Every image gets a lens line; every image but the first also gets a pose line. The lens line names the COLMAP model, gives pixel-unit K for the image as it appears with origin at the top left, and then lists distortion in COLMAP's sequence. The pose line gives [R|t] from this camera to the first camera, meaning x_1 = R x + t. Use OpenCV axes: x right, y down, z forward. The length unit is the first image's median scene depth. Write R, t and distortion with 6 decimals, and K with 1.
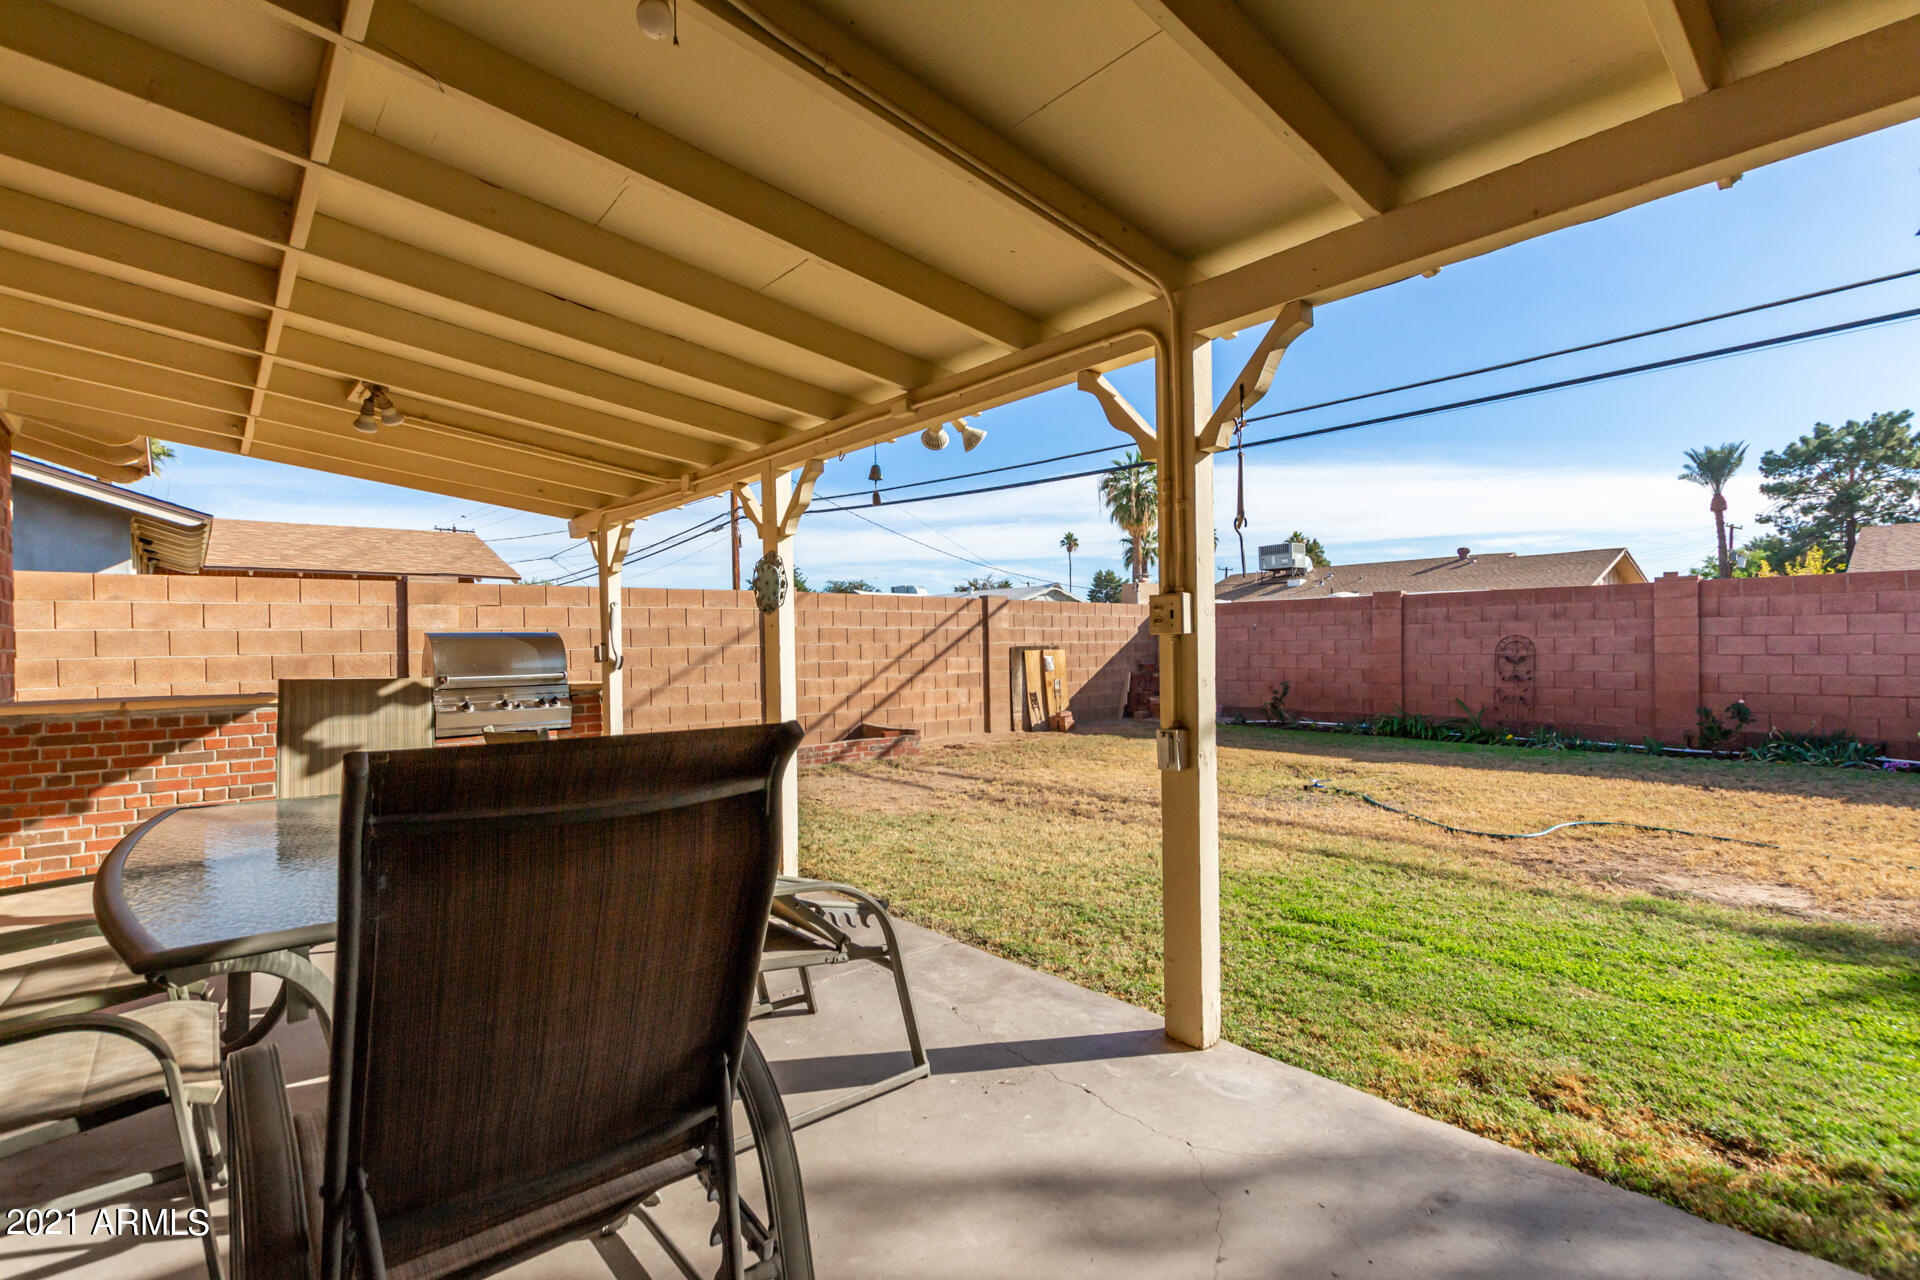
lens RADIAL K [[875.5, 0, 968.3], [0, 875.5, 637.5], [0, 0, 1]] dist [-0.004355, -0.000012]
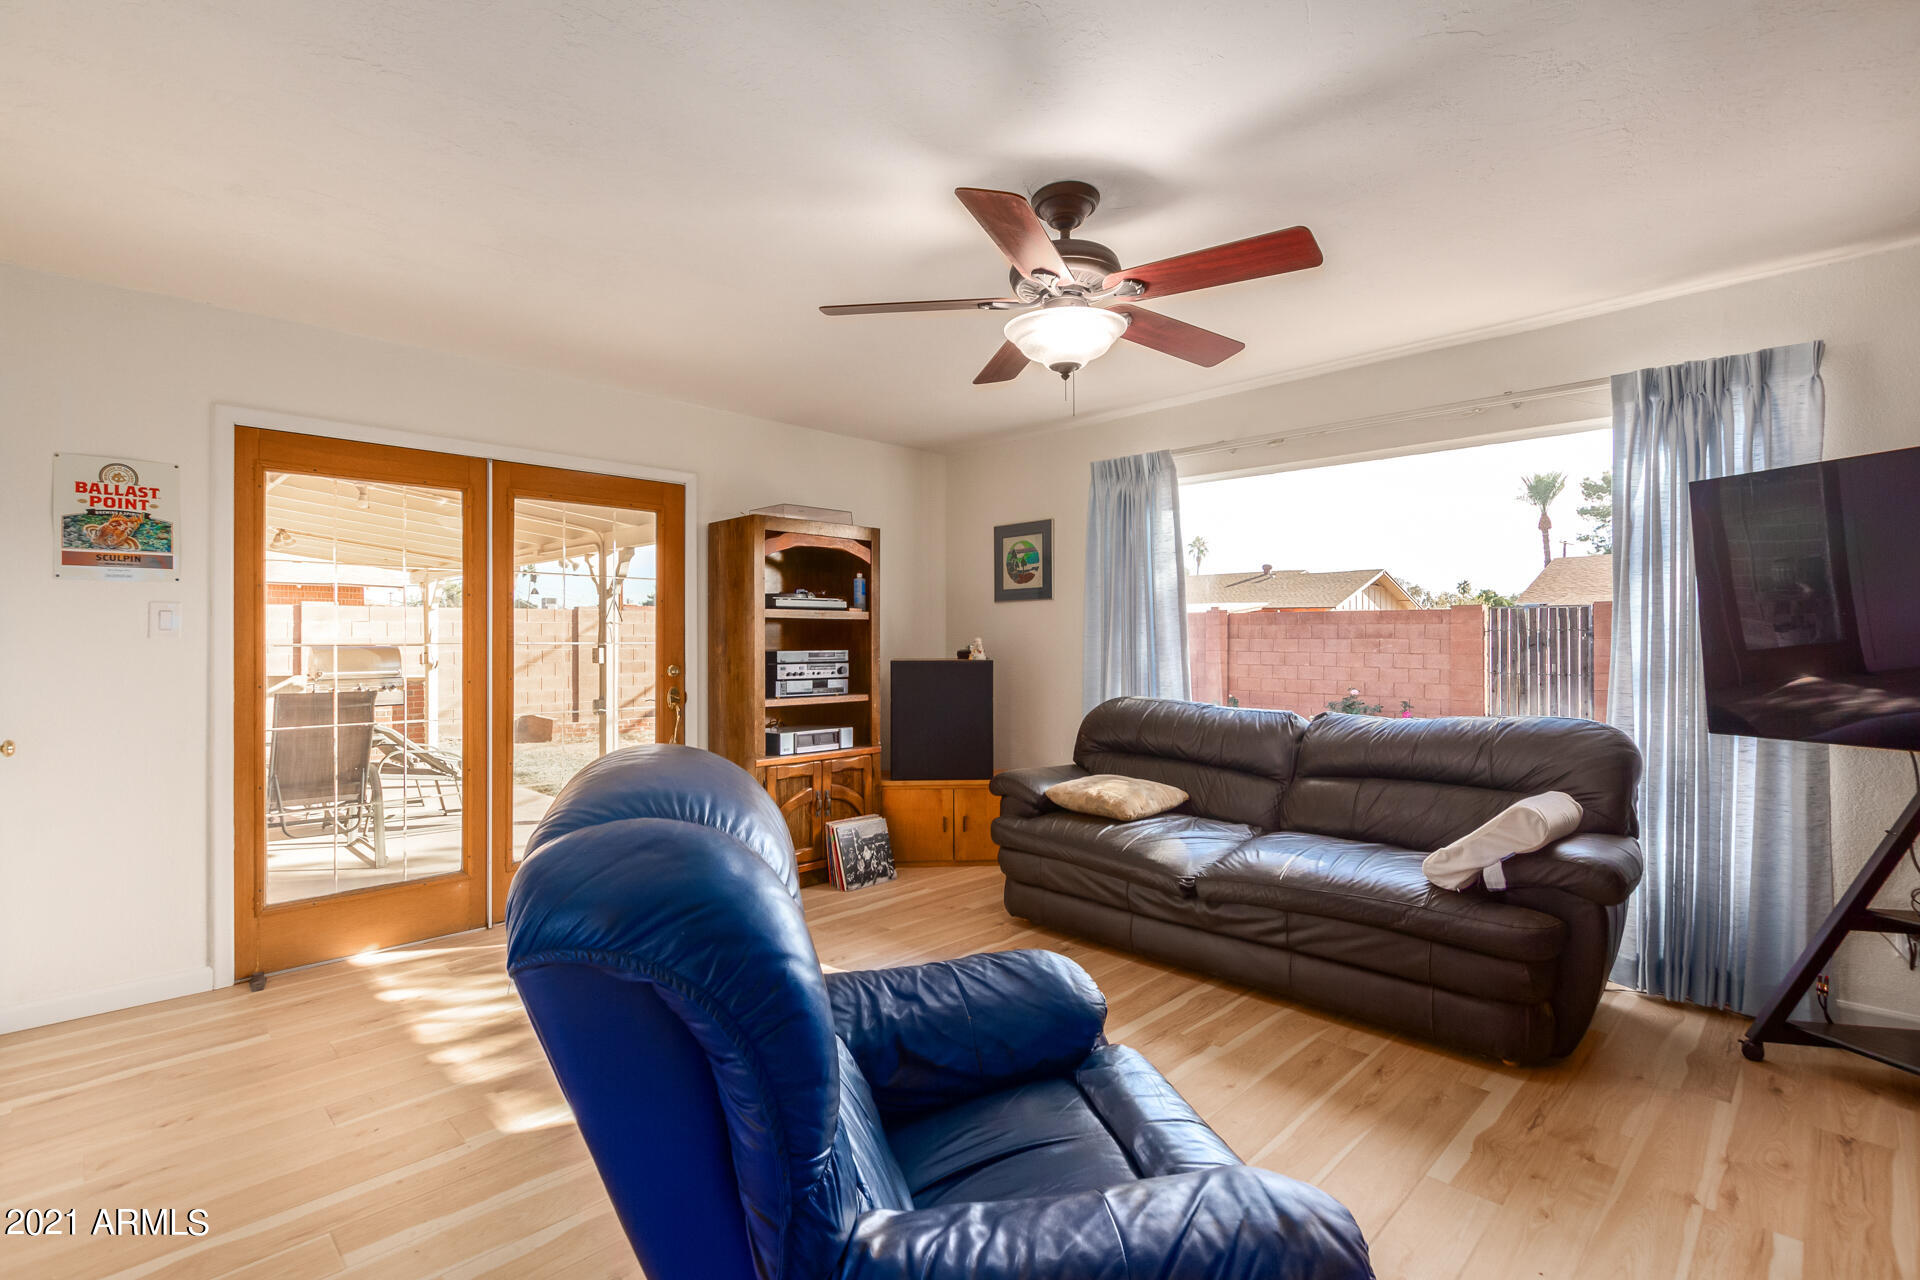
lens RADIAL K [[875.5, 0, 966.1], [0, 875.5, 643.1], [0, 0, 1]] dist [-0.004355, -0.000012]
pose [[0.997666, 0.012776, 0.067075, 0.212358], [-0.013724, 0.999812, 0.013701, -0.021176], [-0.066887, -0.014590, 0.997654, -0.306321]]
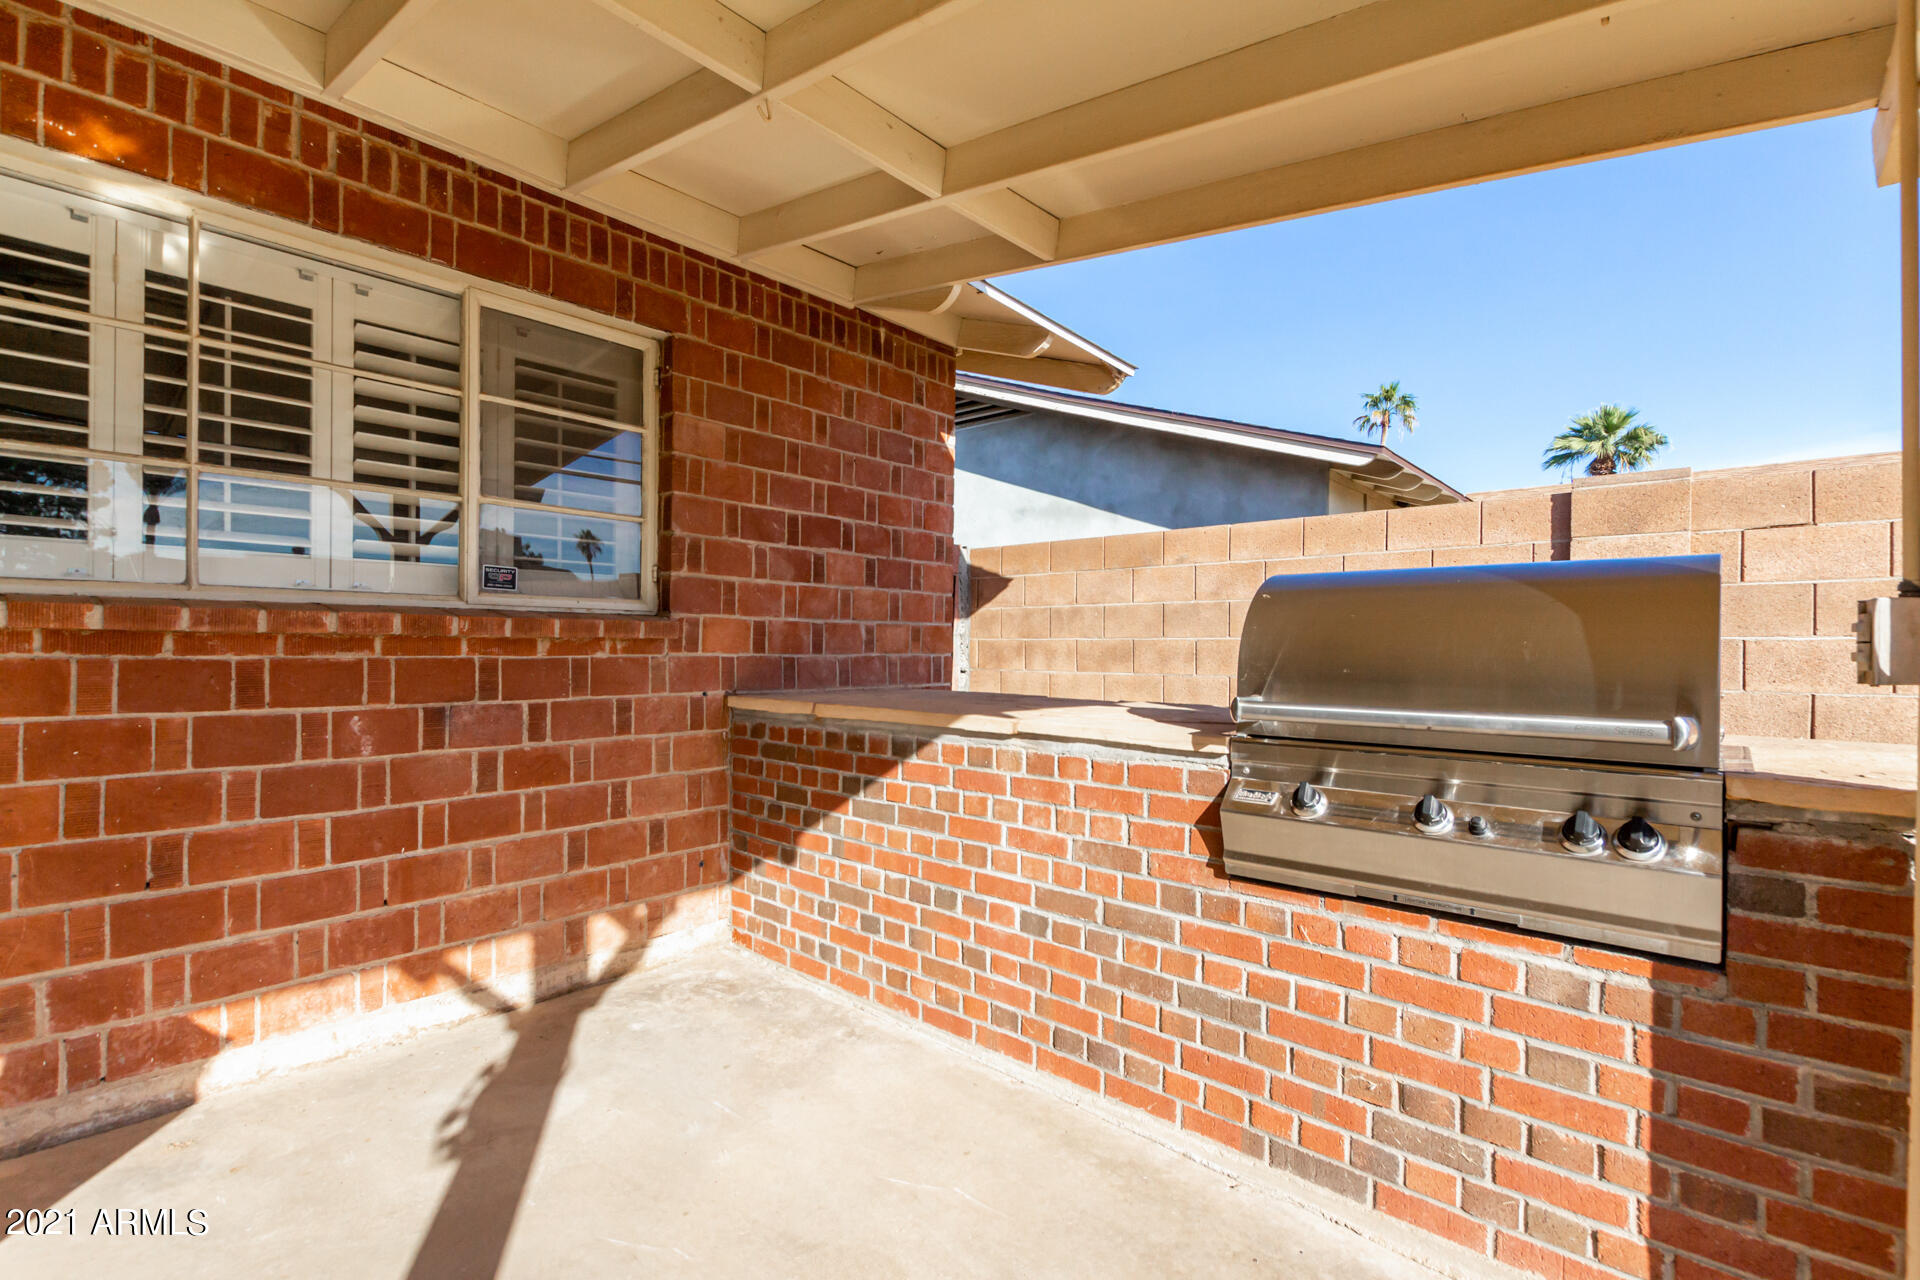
lens RADIAL K [[875.5, 0, 955.5], [0, 875.5, 640.1], [0, 0, 1]] dist [-0.004355, -0.000012]
pose [[0.125810, 0.012879, -0.991971, -0.114207], [0.000306, 0.999915, 0.013020, 0.007310], [0.992054, -0.001941, 0.125795, 0.343374]]
